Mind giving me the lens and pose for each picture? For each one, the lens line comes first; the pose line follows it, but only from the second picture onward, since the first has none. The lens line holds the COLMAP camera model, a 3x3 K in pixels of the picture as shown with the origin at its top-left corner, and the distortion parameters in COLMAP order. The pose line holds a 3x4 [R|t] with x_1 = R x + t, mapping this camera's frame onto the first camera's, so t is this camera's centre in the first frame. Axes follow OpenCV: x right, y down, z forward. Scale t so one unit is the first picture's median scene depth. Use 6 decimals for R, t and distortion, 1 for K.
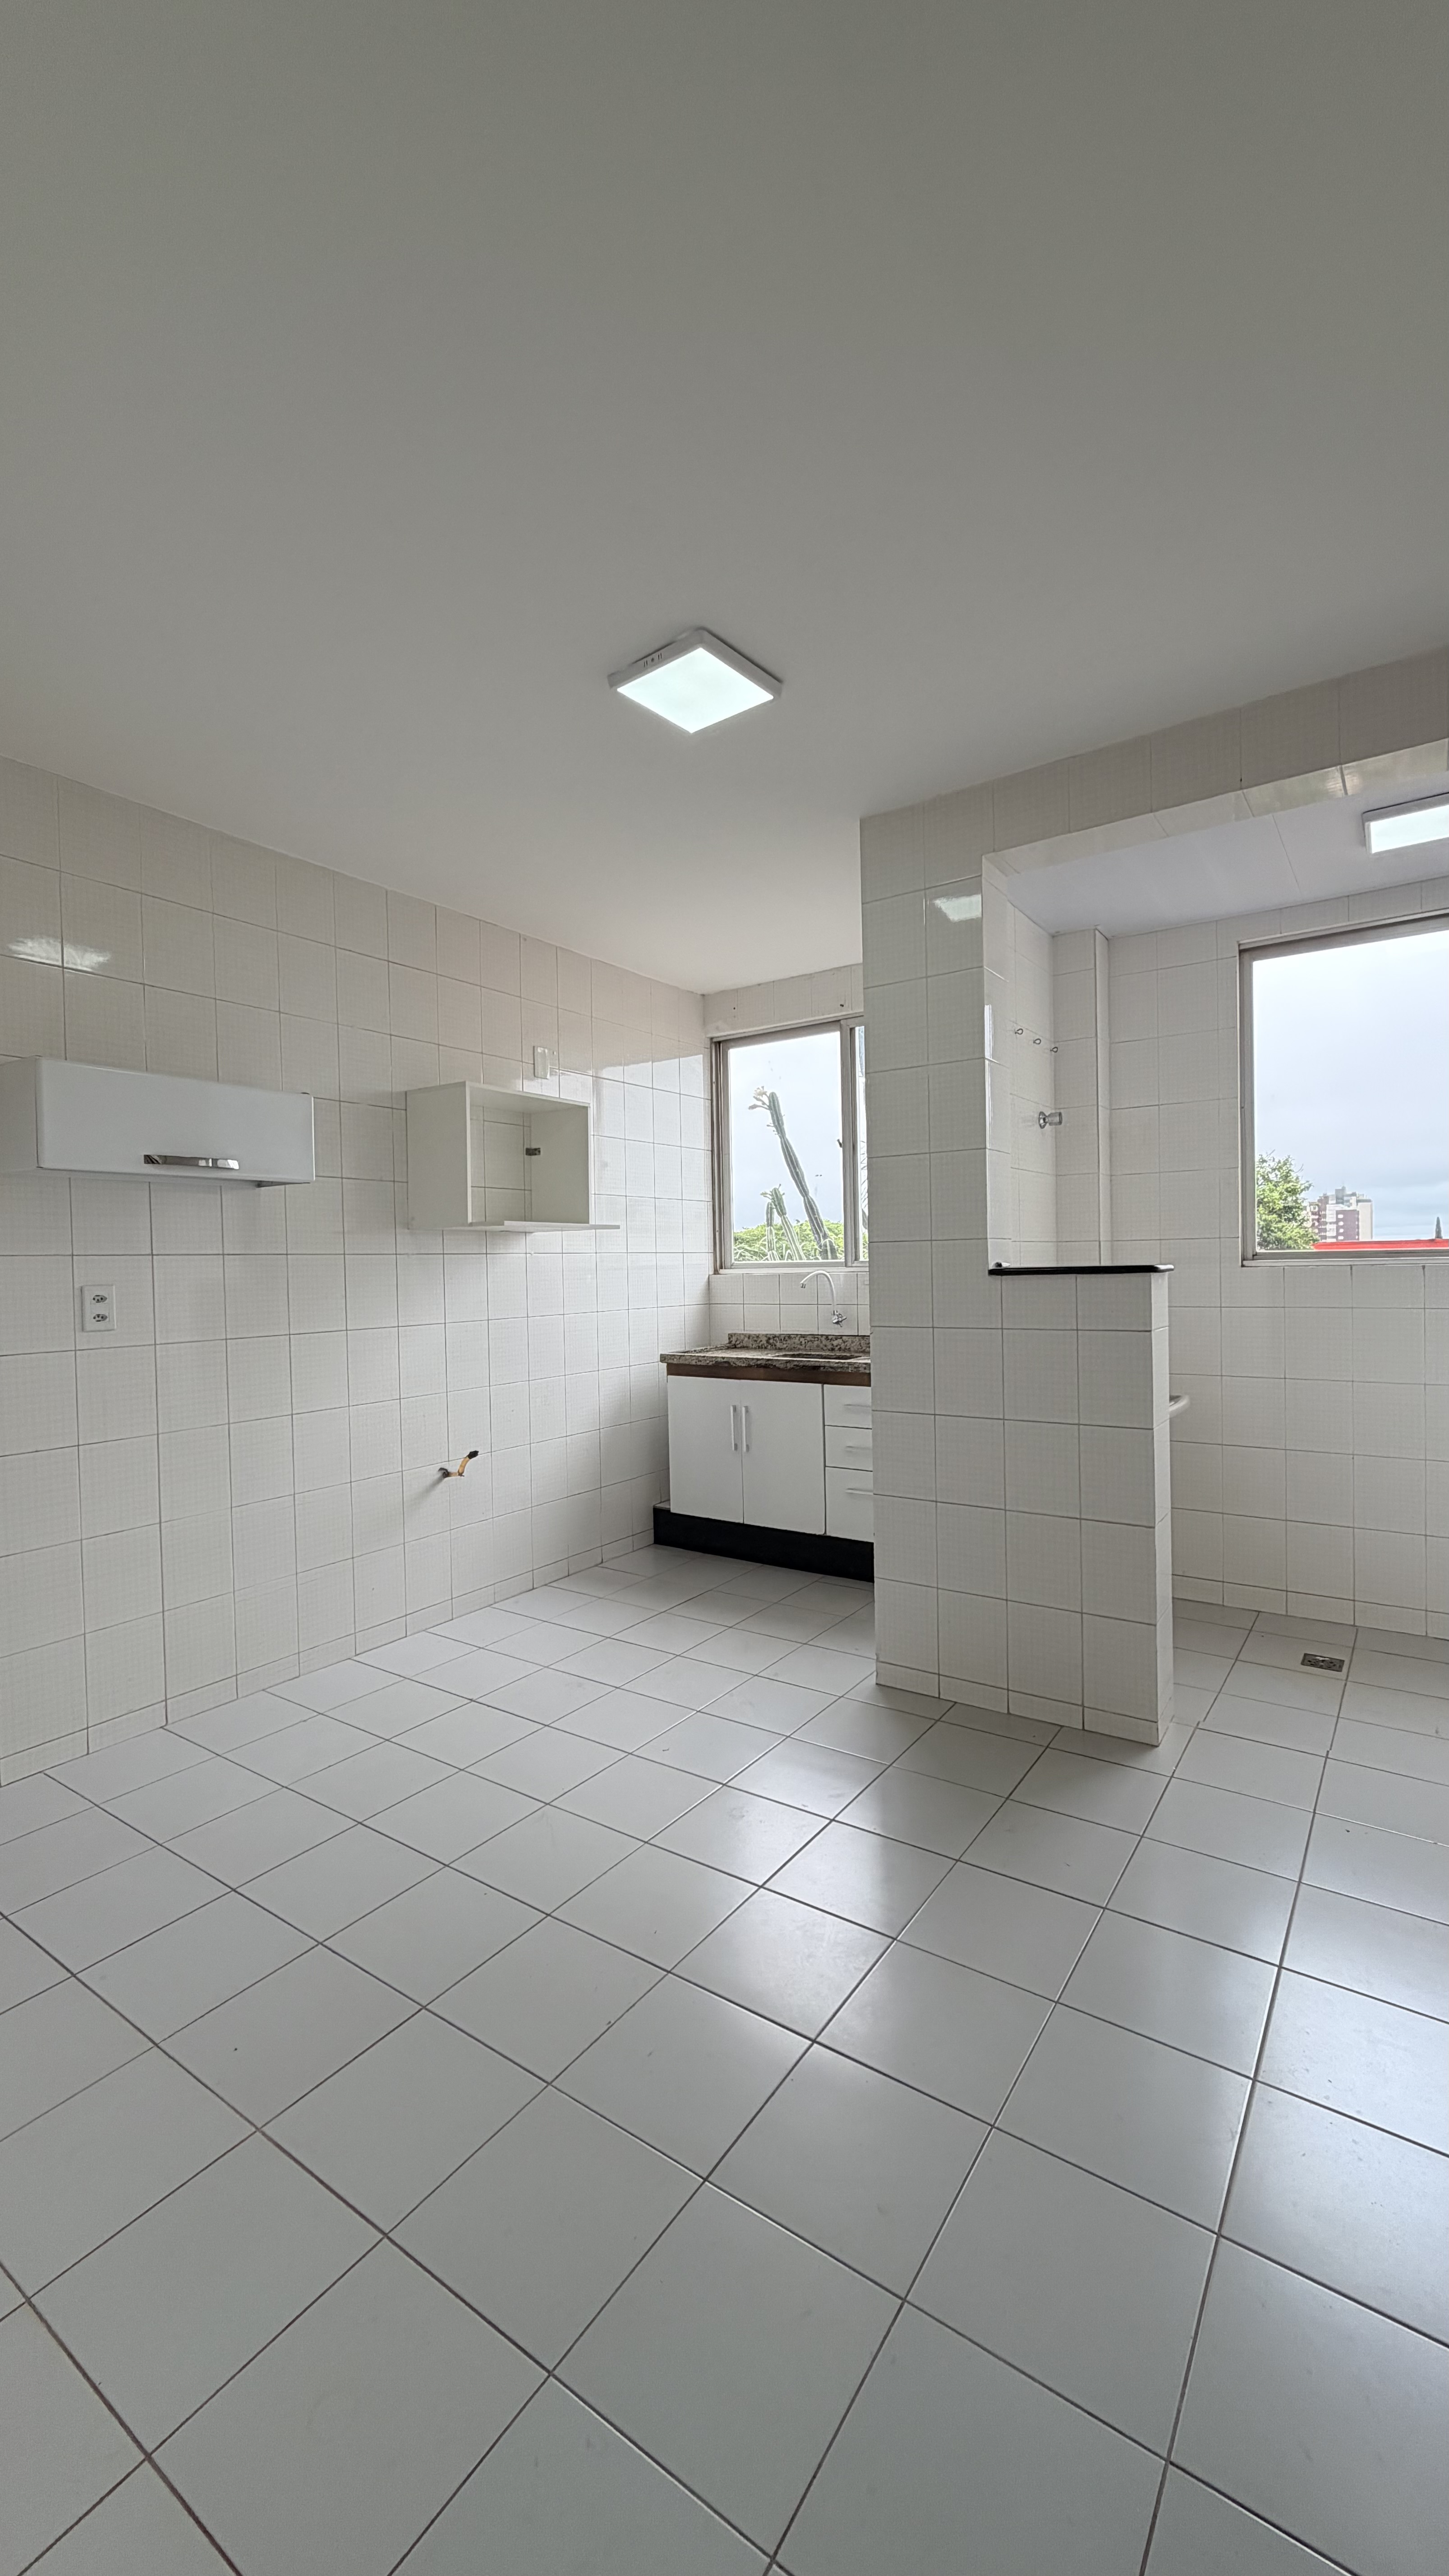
lens RADIAL K [[1028.1, 0, 727.8], [0, 1028.1, 1285.2], [0, 0, 1]] dist [0.000980, 0.000530]
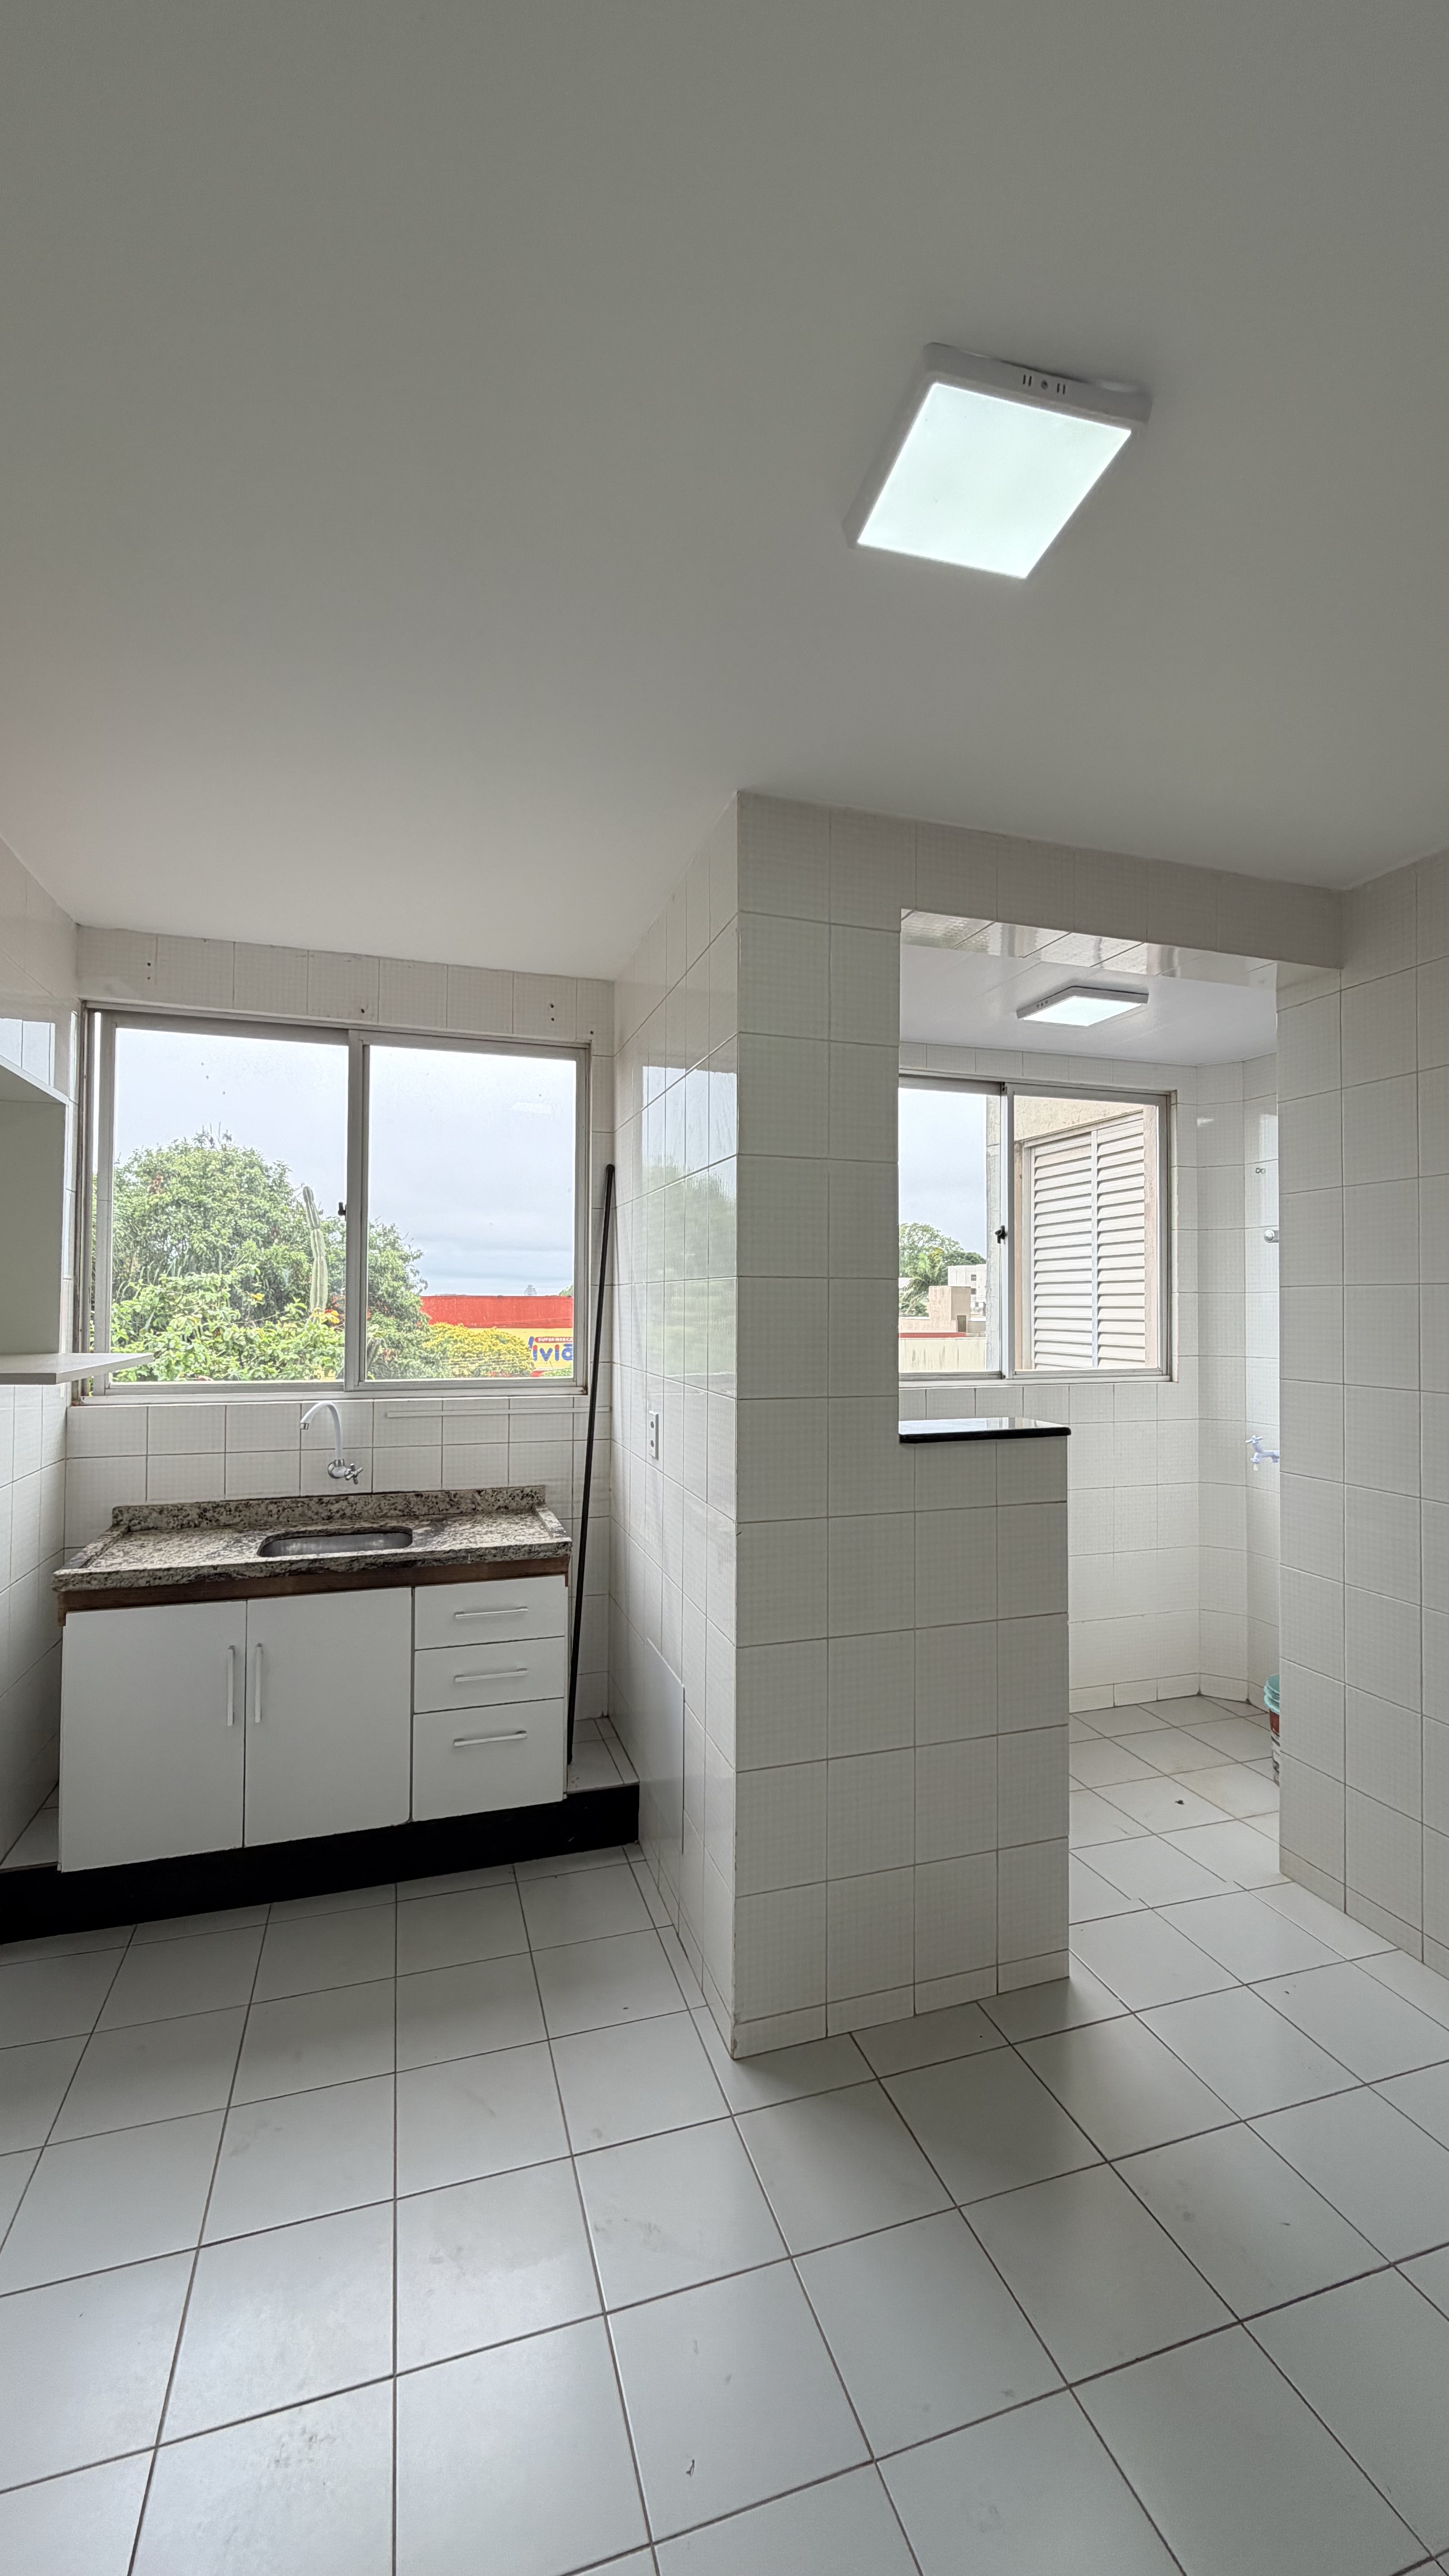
lens RADIAL K [[1028.1, 0, 724.0], [0, 1028.1, 1289.0], [0, 0, 1]] dist [0.000980, 0.000530]
pose [[0.609374, 0.036635, 0.792036, -0.278475], [-0.002697, 0.999022, -0.044134, -0.057319], [-0.792878, 0.024758, 0.608877, 0.395785]]
